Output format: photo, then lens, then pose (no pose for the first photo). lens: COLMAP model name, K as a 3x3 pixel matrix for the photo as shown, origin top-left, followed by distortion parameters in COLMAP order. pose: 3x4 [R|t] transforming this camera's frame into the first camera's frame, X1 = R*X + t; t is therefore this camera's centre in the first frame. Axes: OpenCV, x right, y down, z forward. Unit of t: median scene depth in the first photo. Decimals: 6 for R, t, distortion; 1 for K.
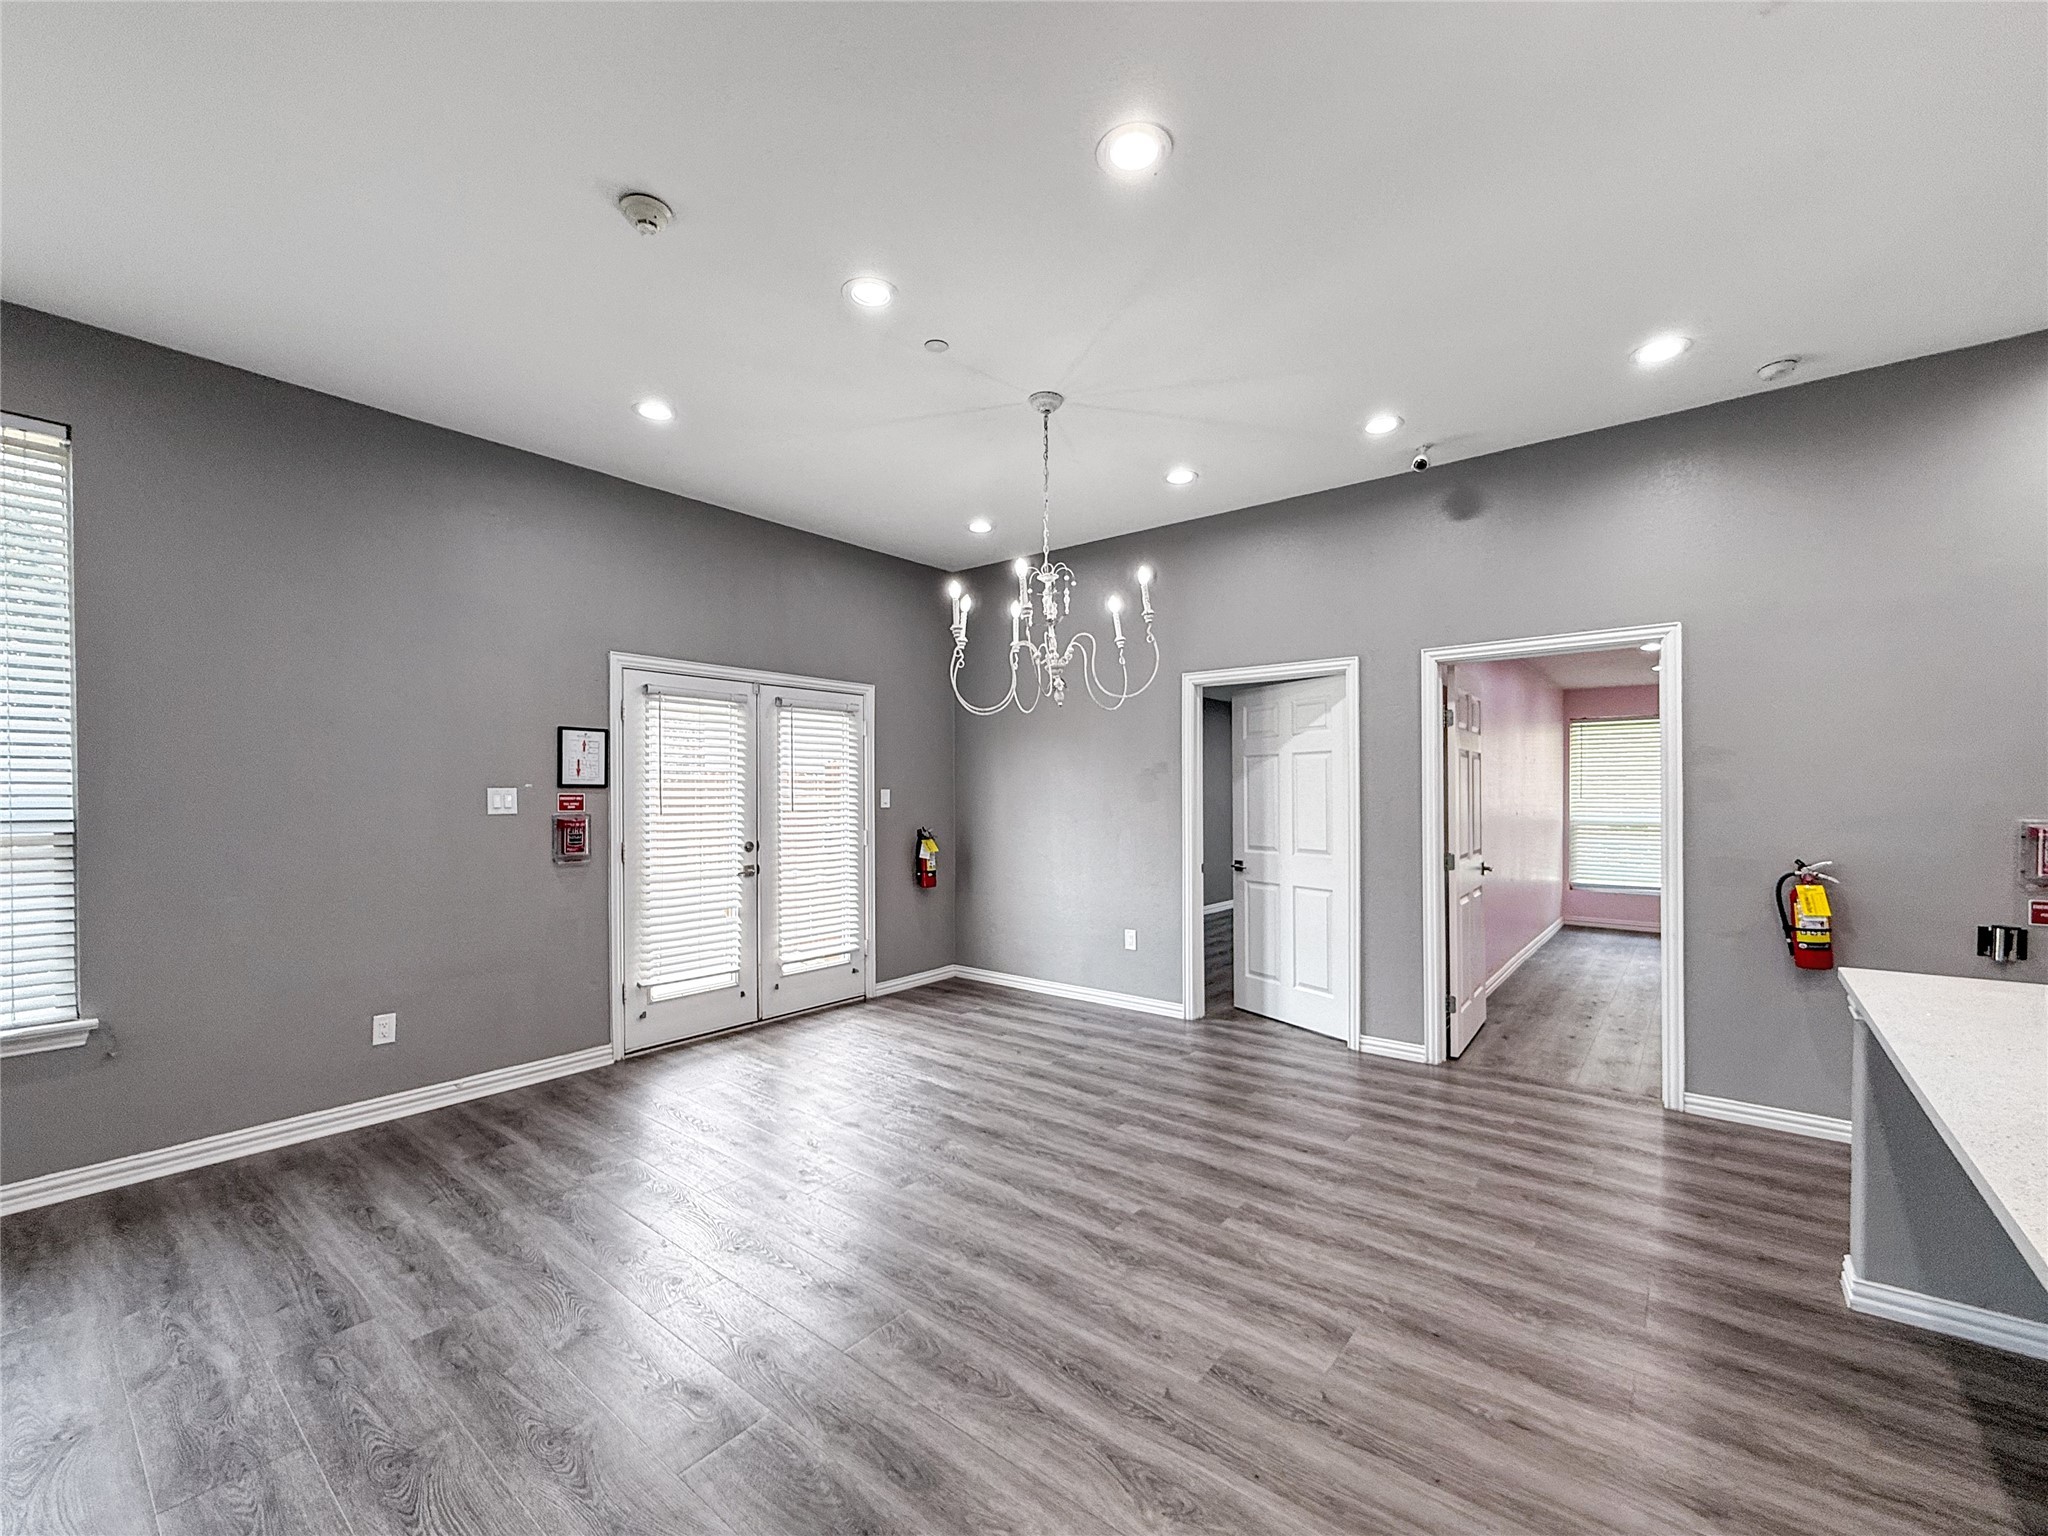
lens RADIAL K [[832.5, 0, 1013.4], [0, 832.5, 798.7], [0, 0, 1]] dist [-0.000525, -0.000108]
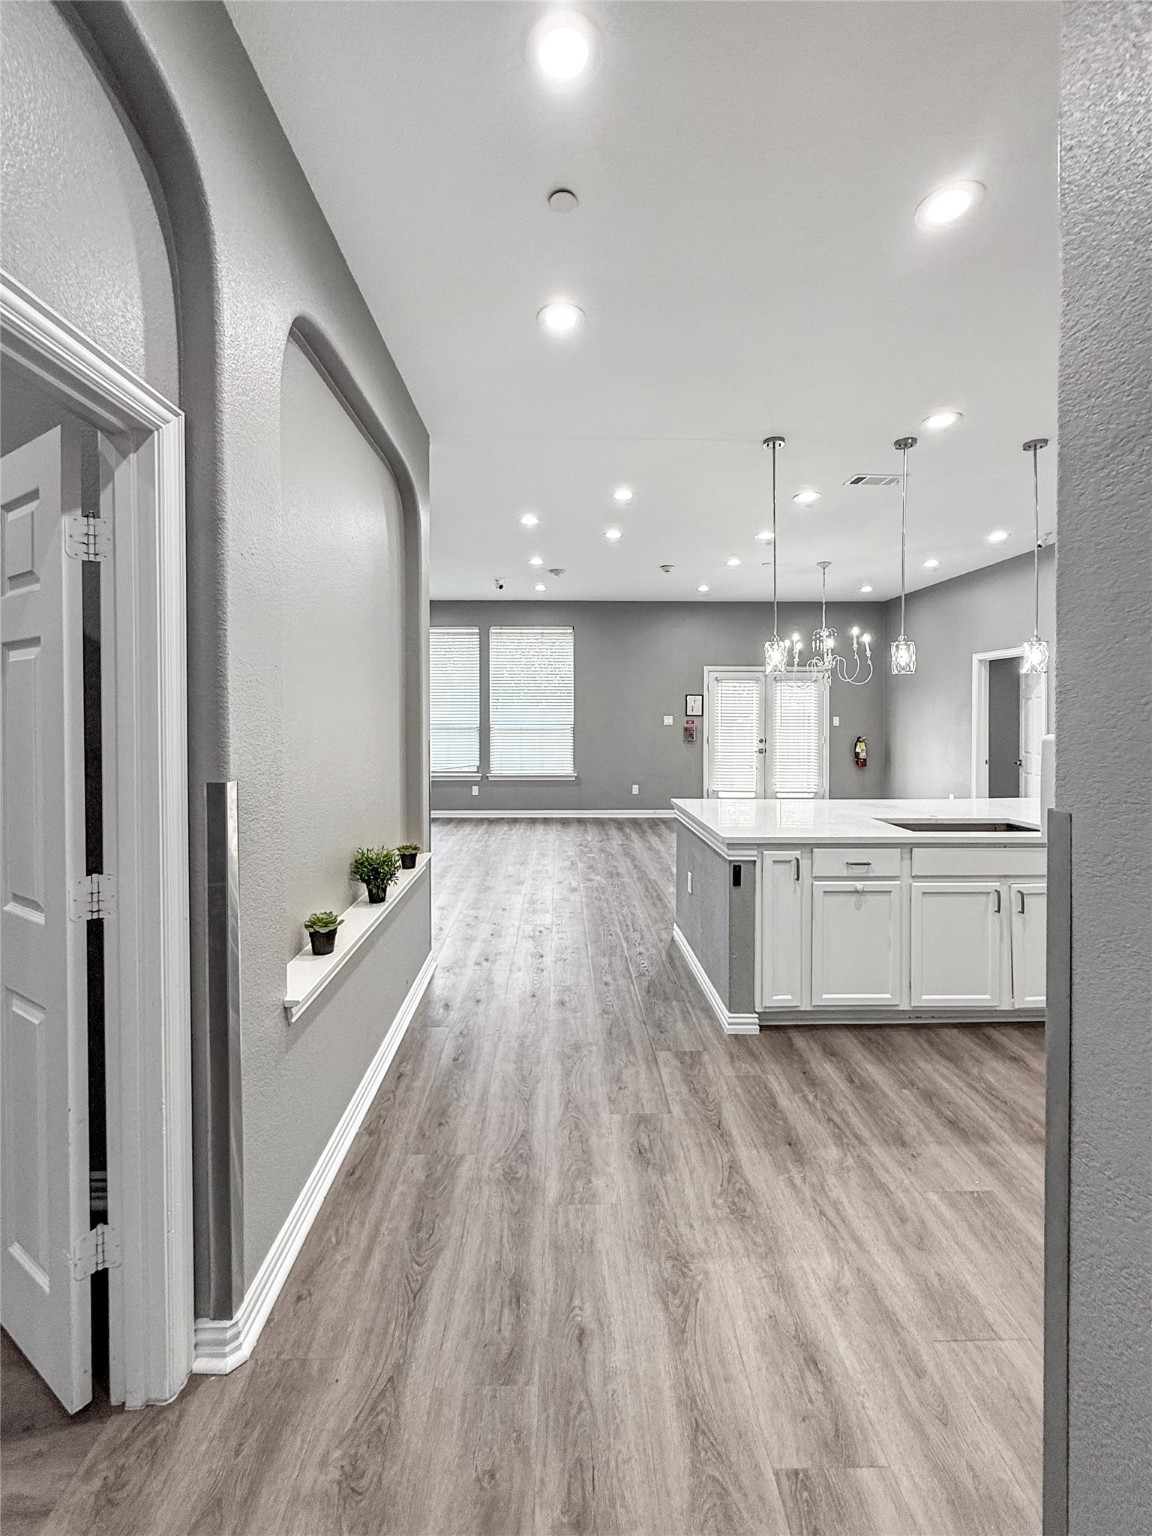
lens RADIAL K [[624.4, 0, 565.4], [0, 624.4, 716.4], [0, 0, 1]] dist [-0.000525, -0.000108]
pose [[0.630581, 0.004752, -0.776109, 0.811984], [-0.009087, 0.999958, -0.001261, -0.005261], [0.776070, 0.007848, 0.630597, -0.636938]]
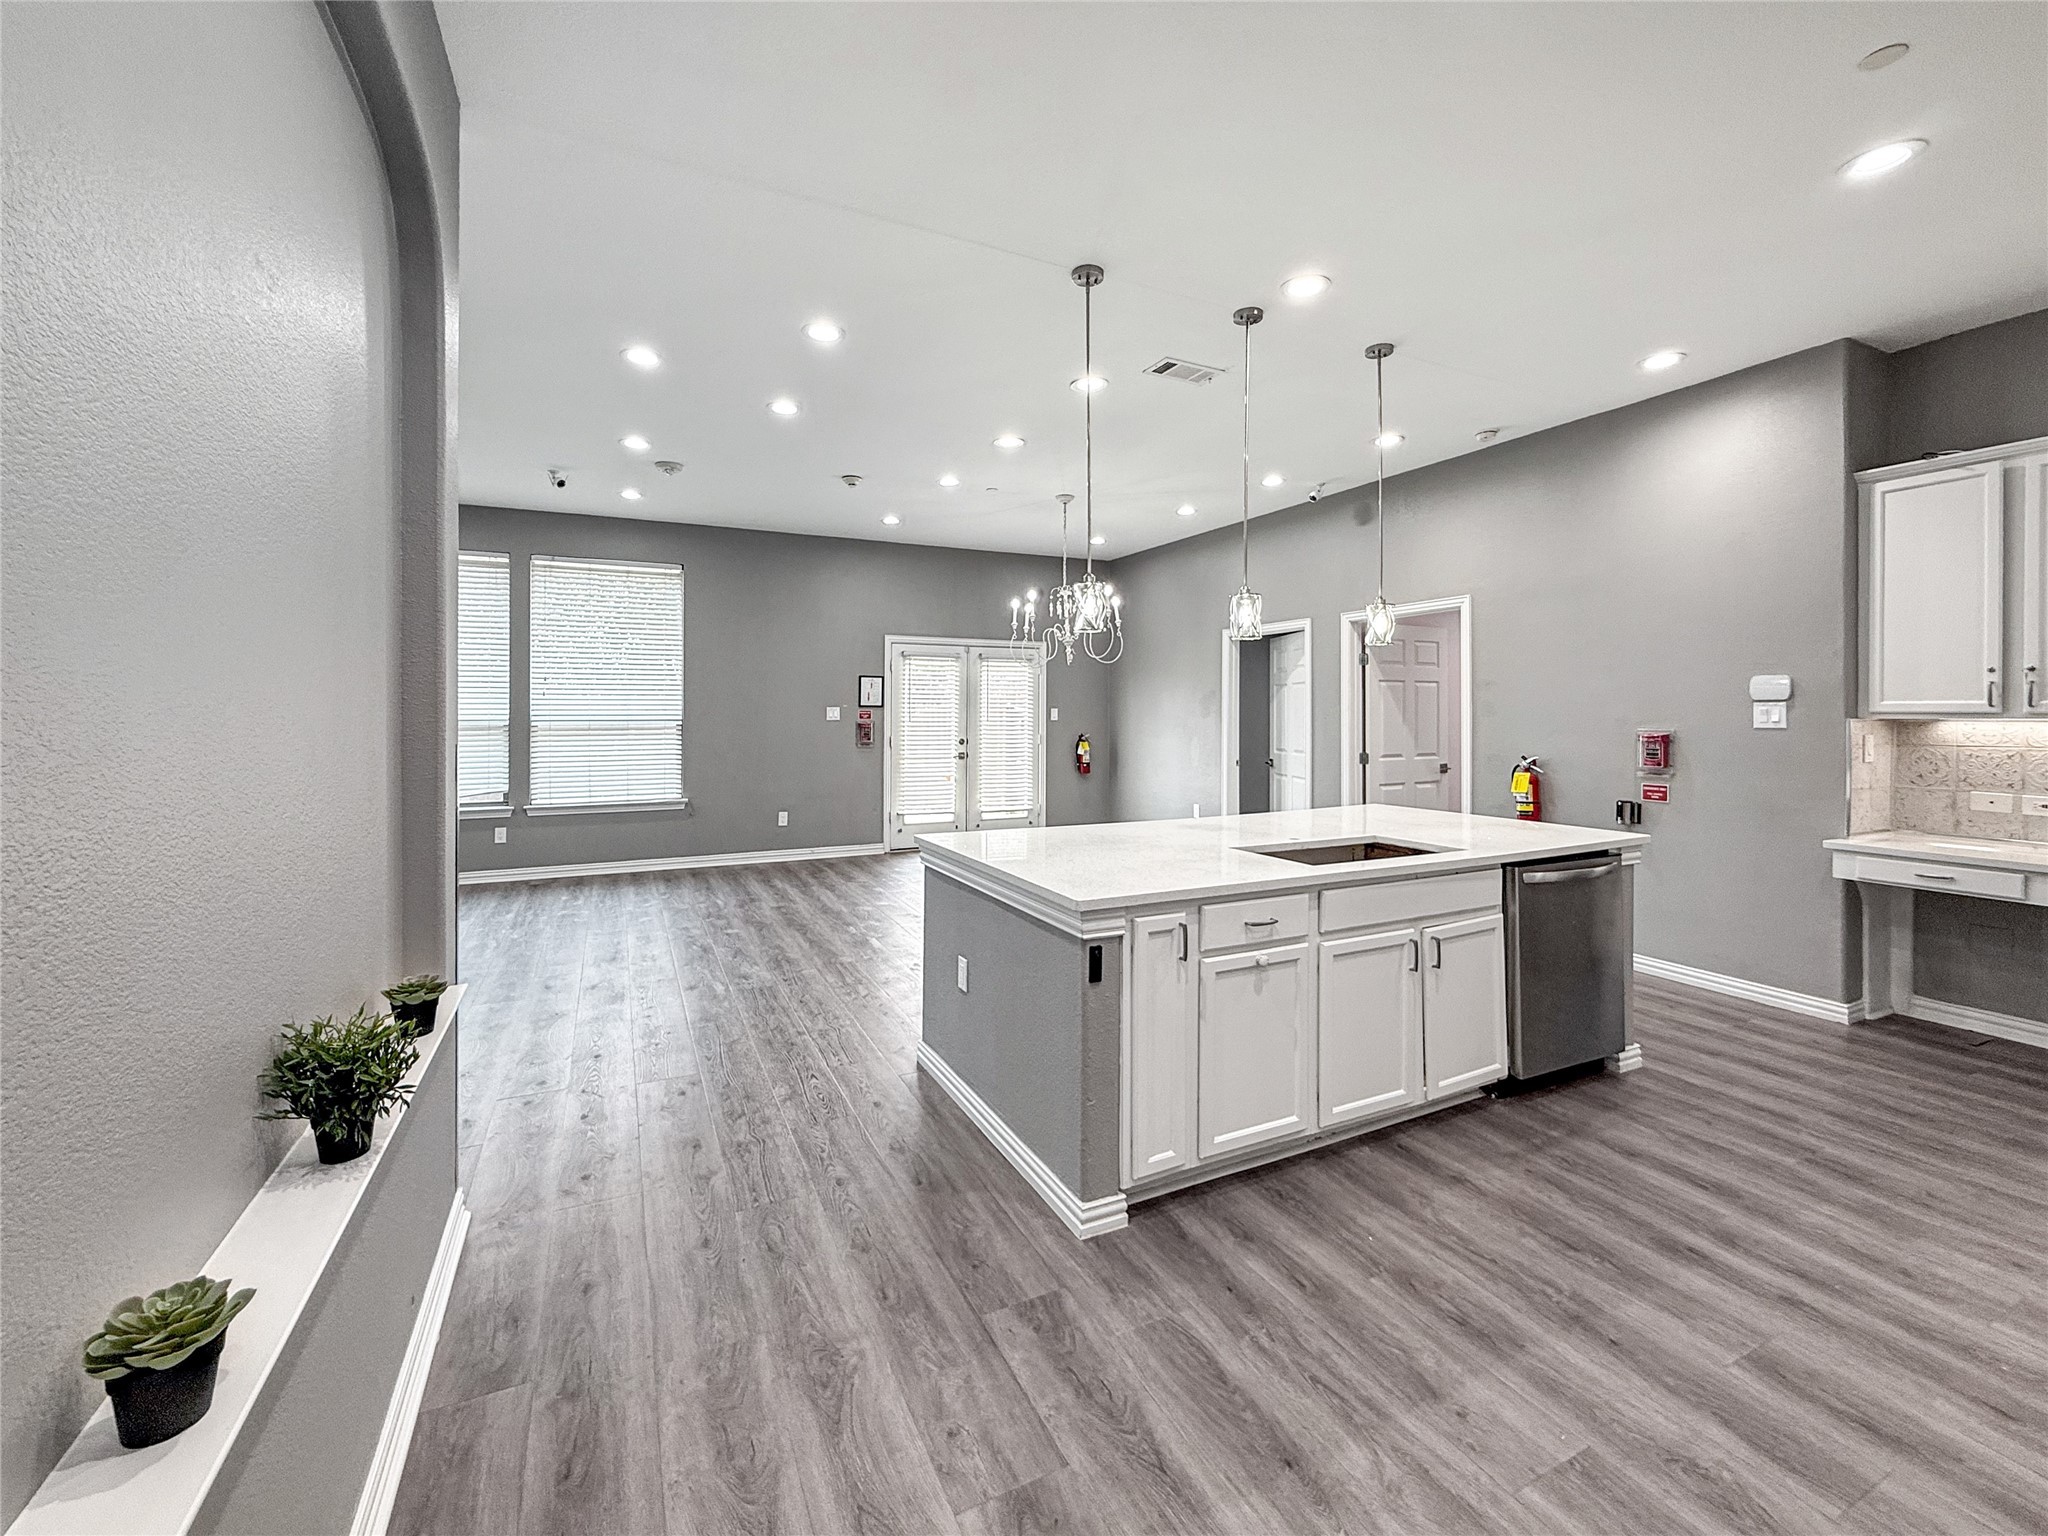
lens RADIAL K [[832.5, 0, 998.7], [0, 832.5, 705.9], [0, 0, 1]] dist [-0.000525, -0.000108]
pose [[0.894428, -0.000507, -0.447212, 0.587444], [-0.006282, 0.999886, -0.013698, 0.007992], [0.447169, 0.015061, 0.894323, -0.568063]]
